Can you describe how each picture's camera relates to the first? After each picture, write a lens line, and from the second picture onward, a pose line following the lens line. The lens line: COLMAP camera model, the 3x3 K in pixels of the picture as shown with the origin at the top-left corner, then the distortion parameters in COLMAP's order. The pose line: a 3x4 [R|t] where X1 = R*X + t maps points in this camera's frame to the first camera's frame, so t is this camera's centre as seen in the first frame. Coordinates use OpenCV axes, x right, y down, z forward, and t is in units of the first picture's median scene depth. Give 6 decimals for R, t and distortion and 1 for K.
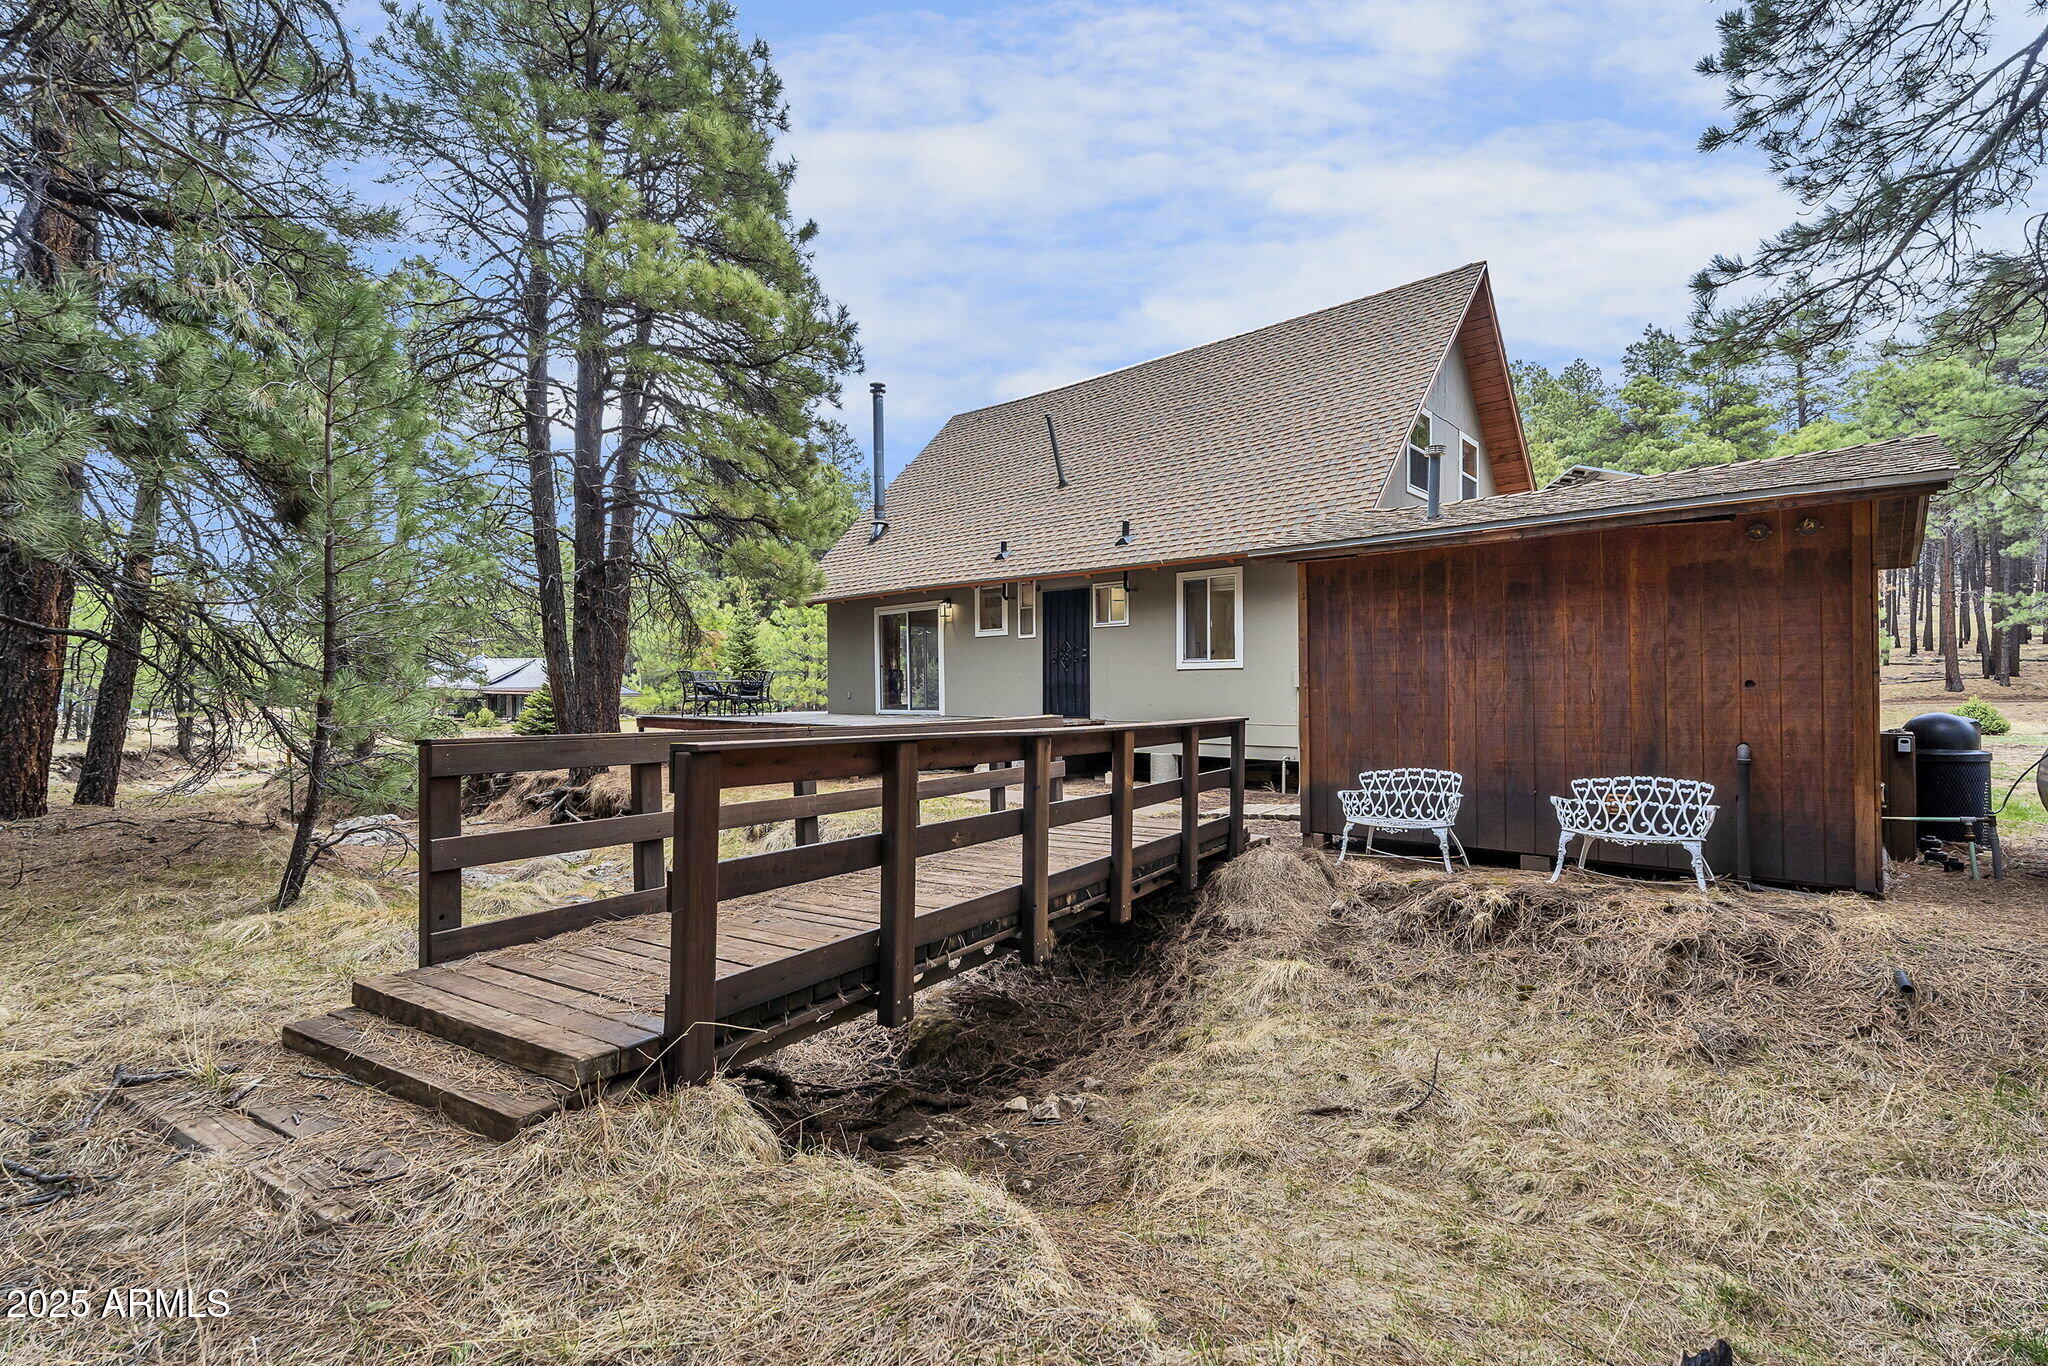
lens RADIAL K [[916.1, 0, 1035.1], [0, 916.1, 704.8], [0, 0, 1]] dist [0.010609, -0.002715]
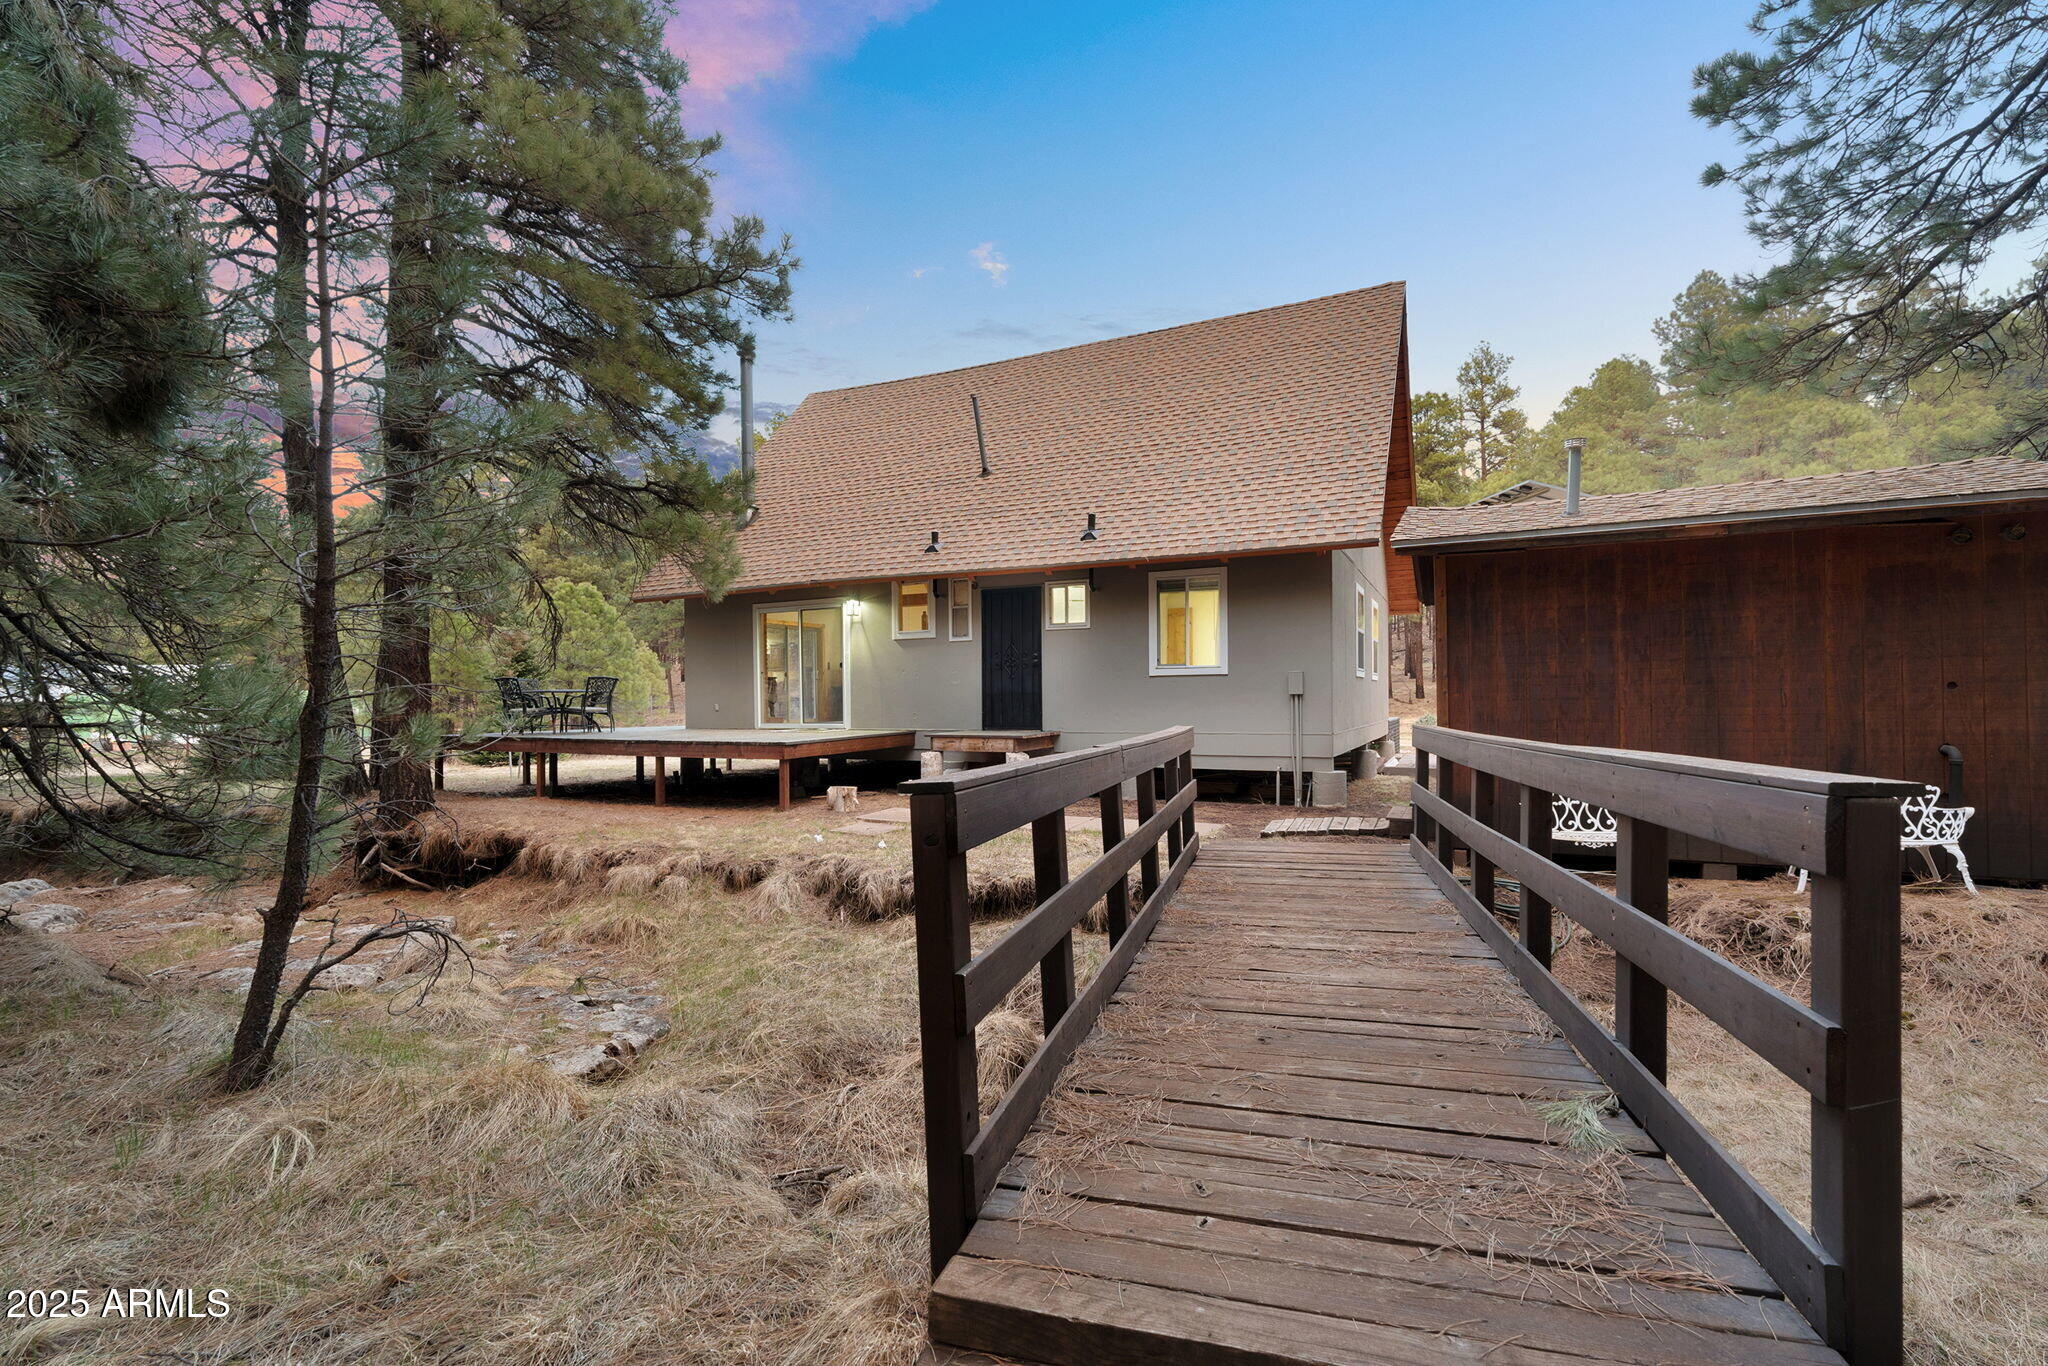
lens RADIAL K [[916.1, 0, 1032.1], [0, 916.1, 712.0], [0, 0, 1]] dist [0.010609, -0.002715]
pose [[0.960296, -0.009390, 0.278824, -0.223552], [0.010593, 0.999940, -0.002806, -0.000475], [-0.278781, 0.005648, 0.960338, 0.141979]]
